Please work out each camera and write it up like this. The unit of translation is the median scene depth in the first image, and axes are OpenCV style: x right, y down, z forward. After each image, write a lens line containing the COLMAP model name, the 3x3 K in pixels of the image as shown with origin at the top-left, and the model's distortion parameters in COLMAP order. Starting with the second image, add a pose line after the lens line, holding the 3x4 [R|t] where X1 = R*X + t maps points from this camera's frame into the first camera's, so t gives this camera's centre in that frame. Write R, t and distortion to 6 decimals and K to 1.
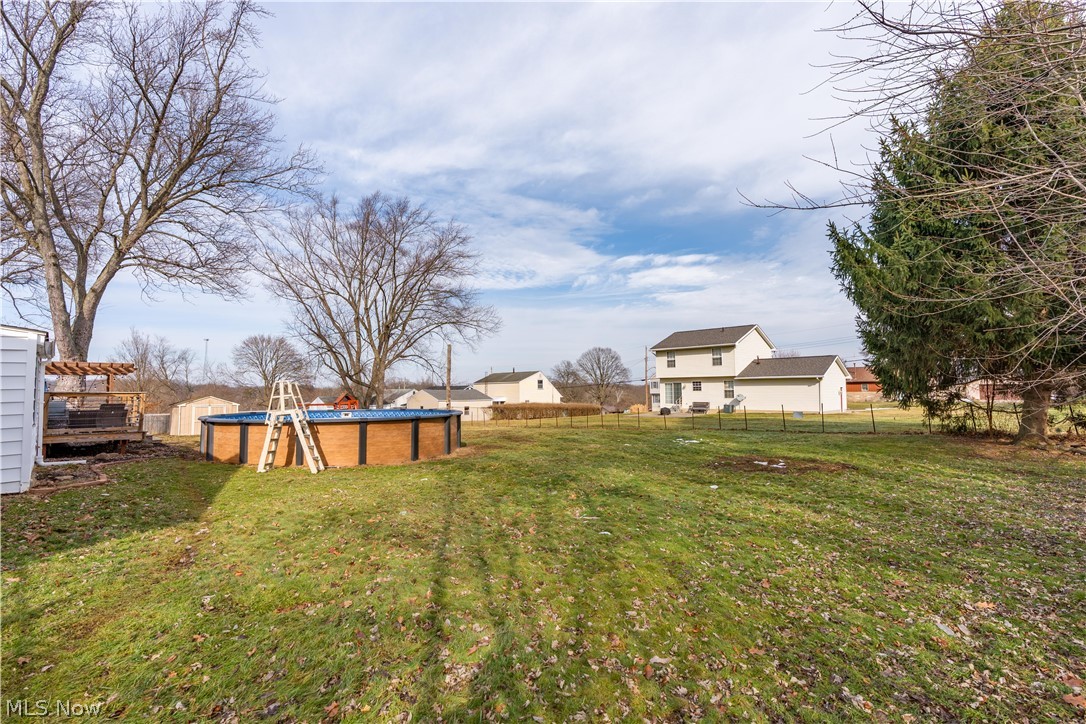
lens RADIAL K [[490.7, 0, 539.5], [0, 490.7, 363.8], [0, 0, 1]] dist [0.000133, 0.000512]
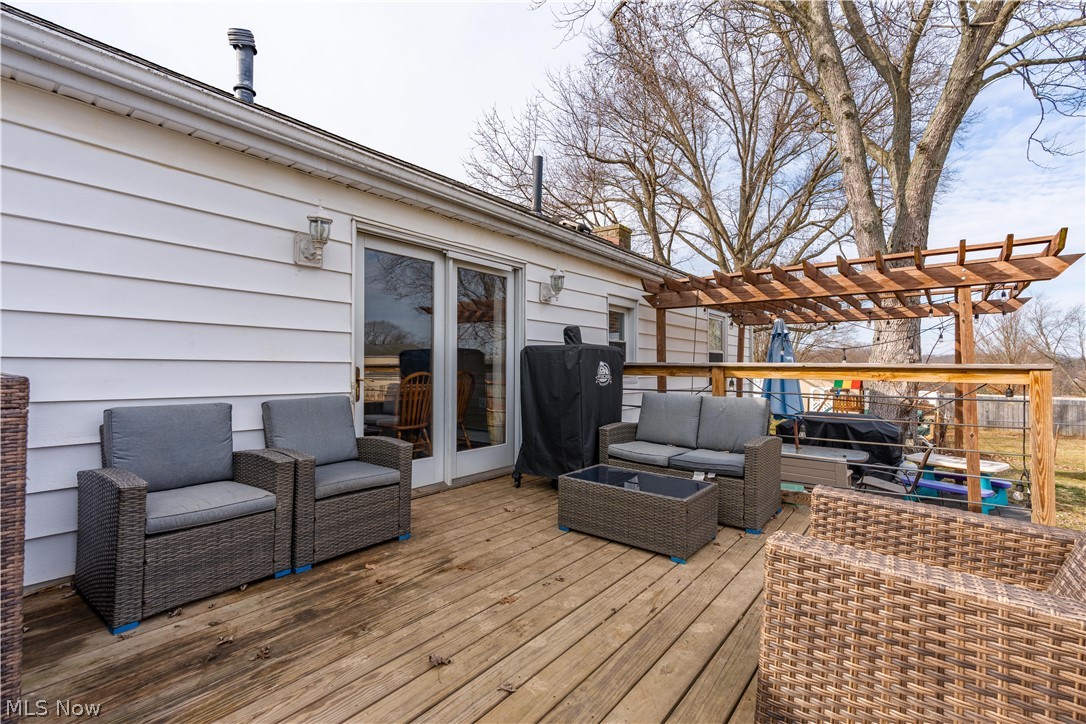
lens RADIAL K [[490.7, 0, 539.5], [0, 490.7, 363.8], [0, 0, 1]] dist [0.000133, 0.000512]
pose [[0.133093, -0.006522, -0.991082, -0.485656], [0.054316, 0.998524, 0.000724, 0.035843], [0.989614, -0.053928, 0.133250, 0.554569]]
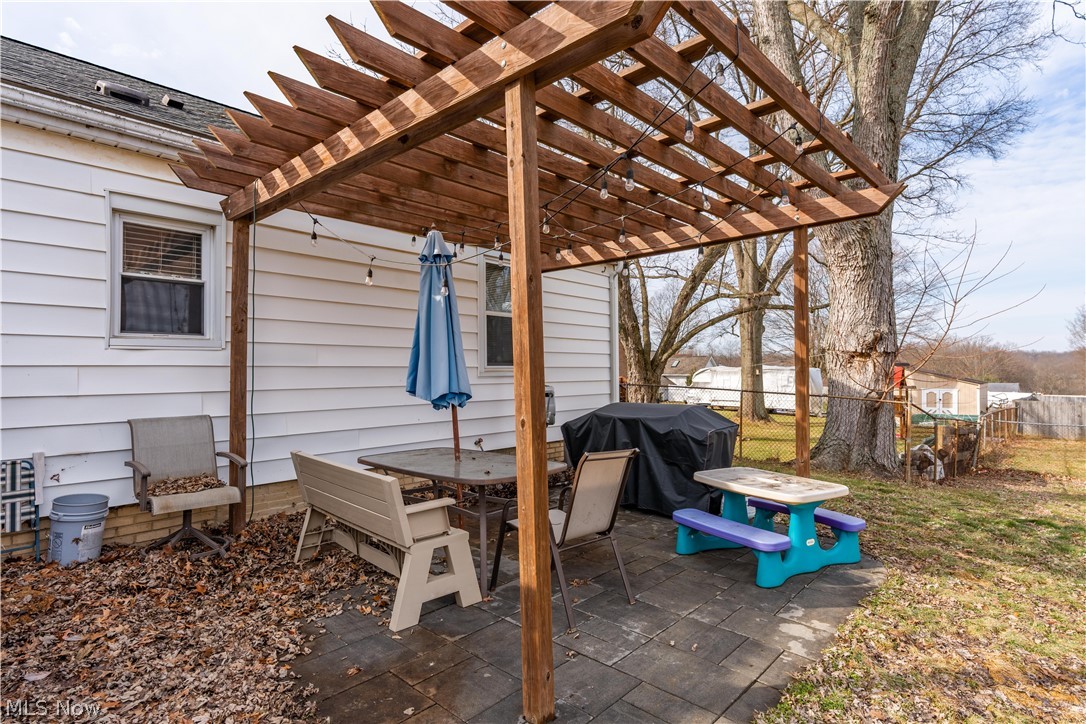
lens RADIAL K [[572.2, 0, 550.1], [0, 572.2, 362.5], [0, 0, 1]] dist [0.000878, 0.000836]
pose [[0.080179, -0.022235, -0.996532, -0.557129], [0.070630, 0.997365, -0.016570, 0.064873], [0.994275, -0.069057, 0.081538, 0.743513]]
